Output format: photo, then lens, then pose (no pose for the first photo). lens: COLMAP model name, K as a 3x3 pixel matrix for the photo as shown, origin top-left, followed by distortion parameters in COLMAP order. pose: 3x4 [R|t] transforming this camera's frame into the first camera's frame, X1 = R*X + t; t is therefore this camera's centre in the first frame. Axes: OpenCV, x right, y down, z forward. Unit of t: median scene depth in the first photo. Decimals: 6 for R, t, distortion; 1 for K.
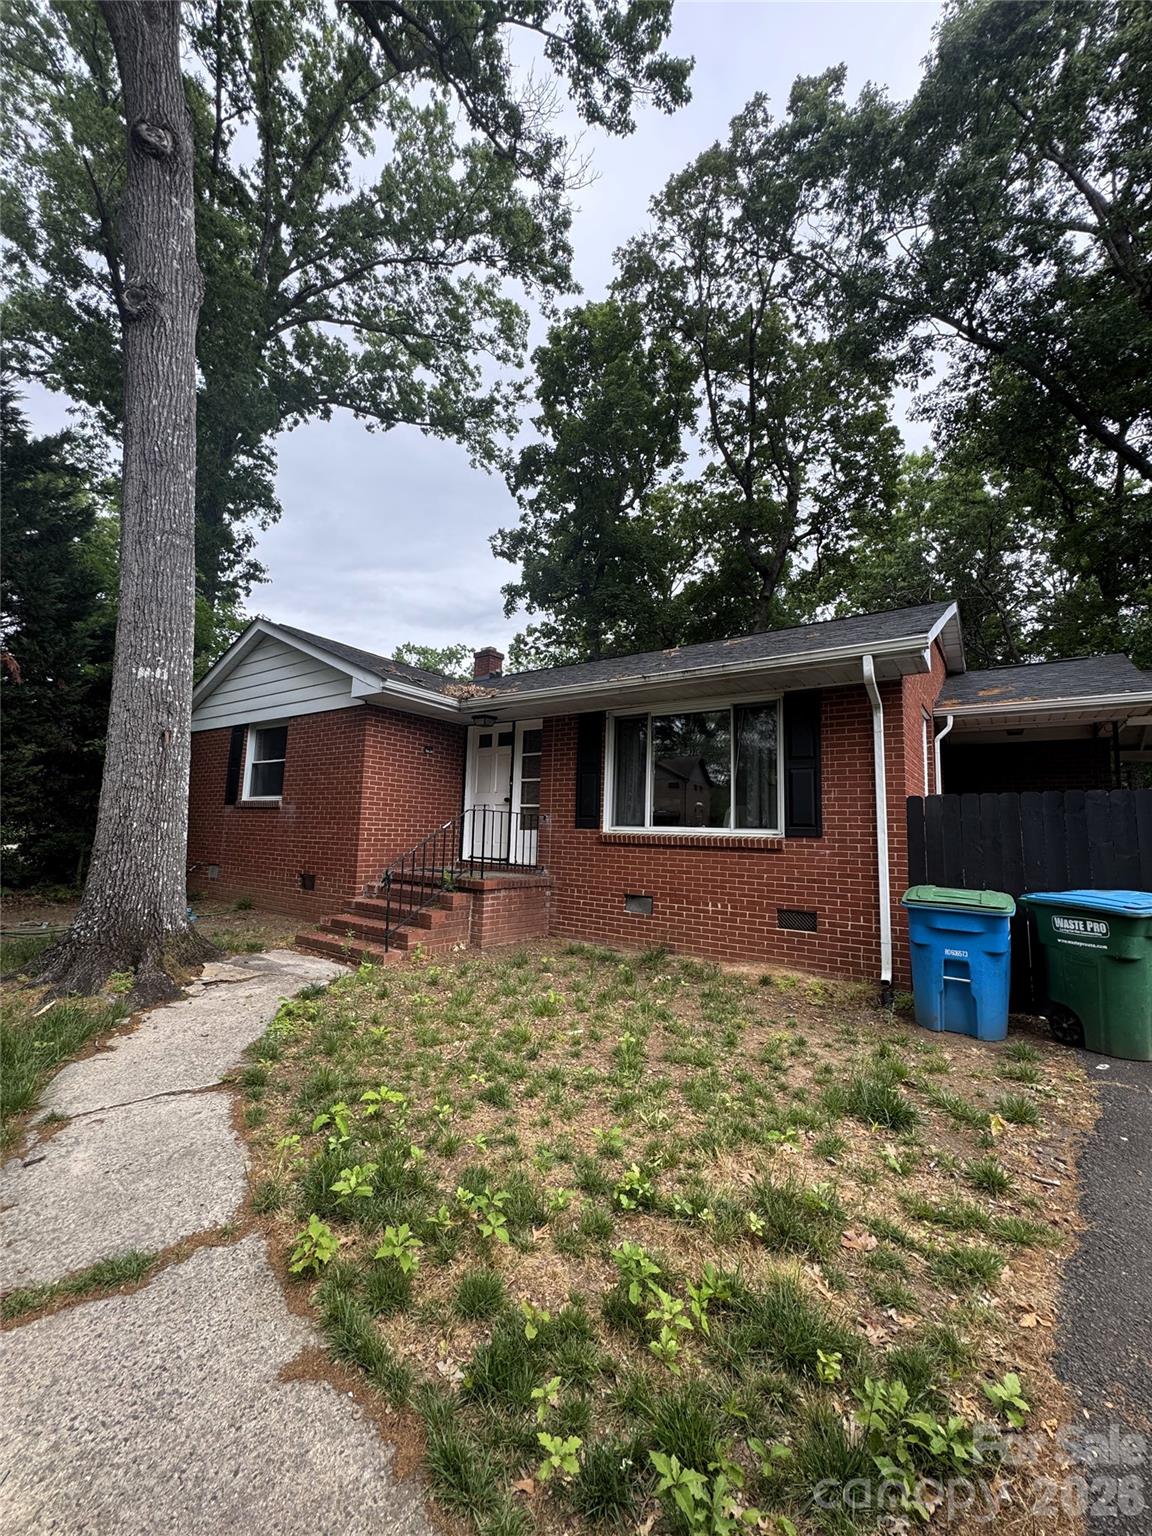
lens RADIAL K [[616.9, 0, 576.0], [0, 616.9, 768.0], [0, 0, 1]] dist [0.001547, 0.000331]
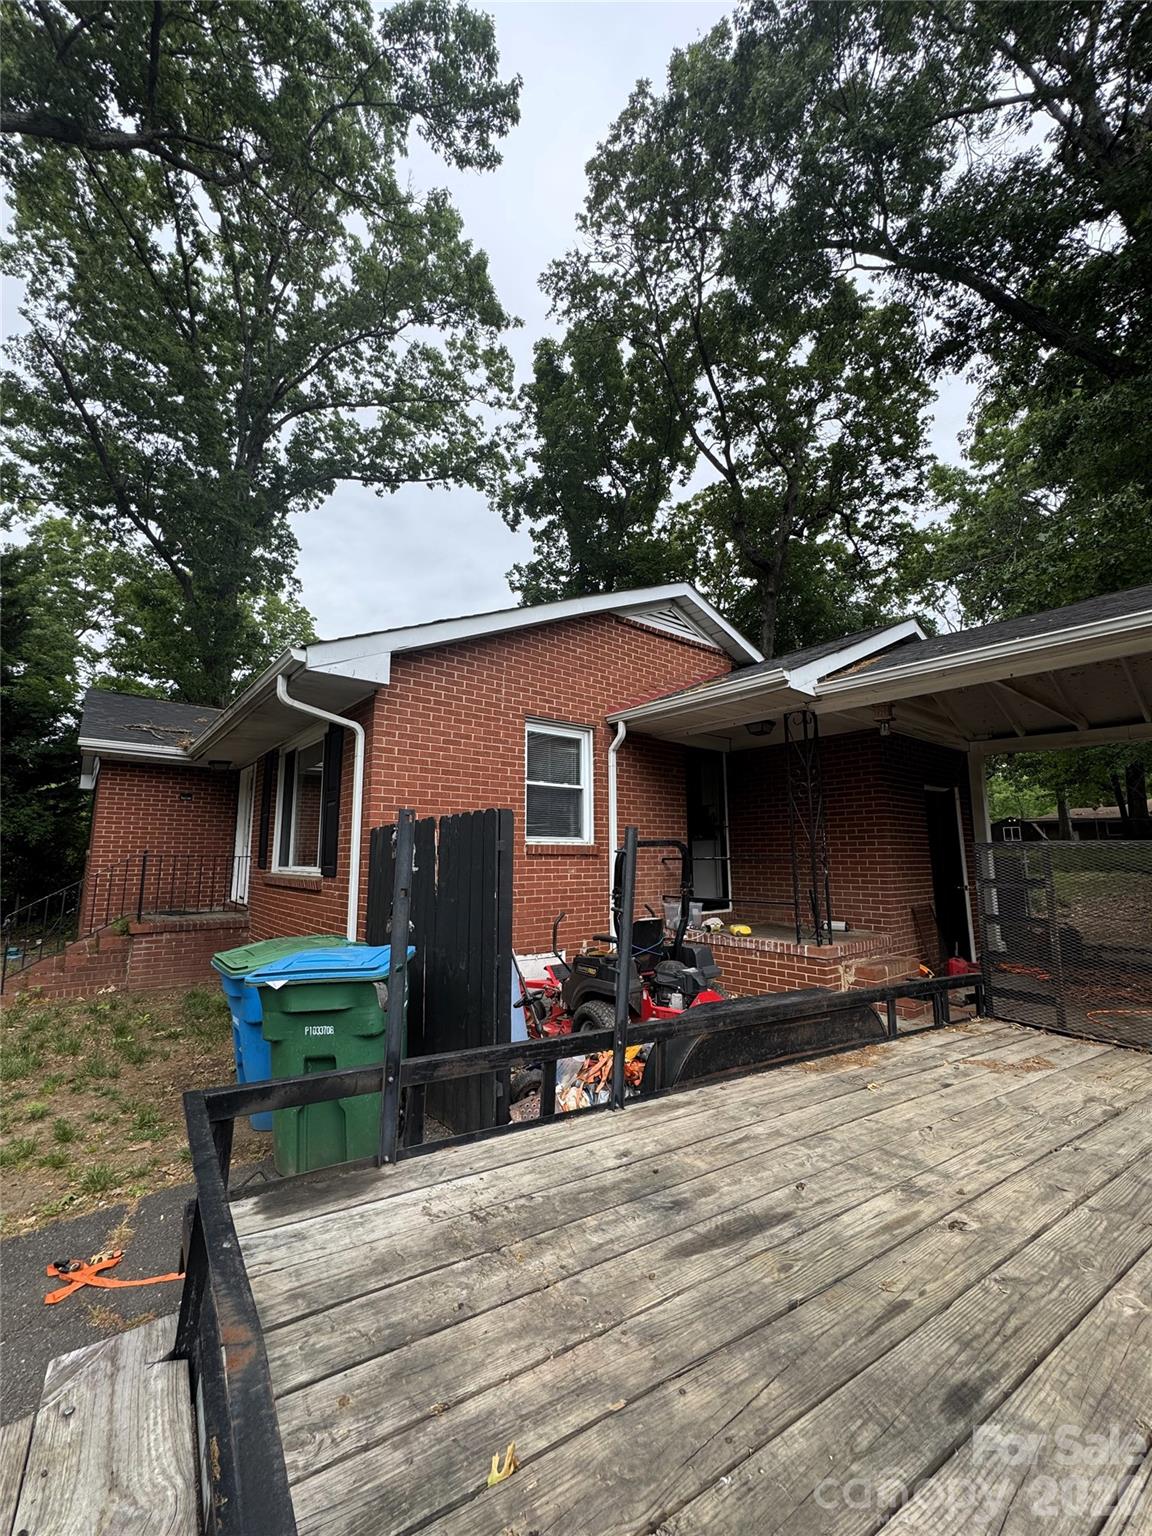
lens RADIAL K [[610.2, 0, 576.0], [0, 610.2, 768.0], [0, 0, 1]] dist [-0.001561, -0.000317]
pose [[0.962974, -0.067458, -0.261019, 0.245010], [0.057411, 0.997293, -0.045937, 0.003751], [0.263411, 0.029251, 0.964240, 0.063998]]
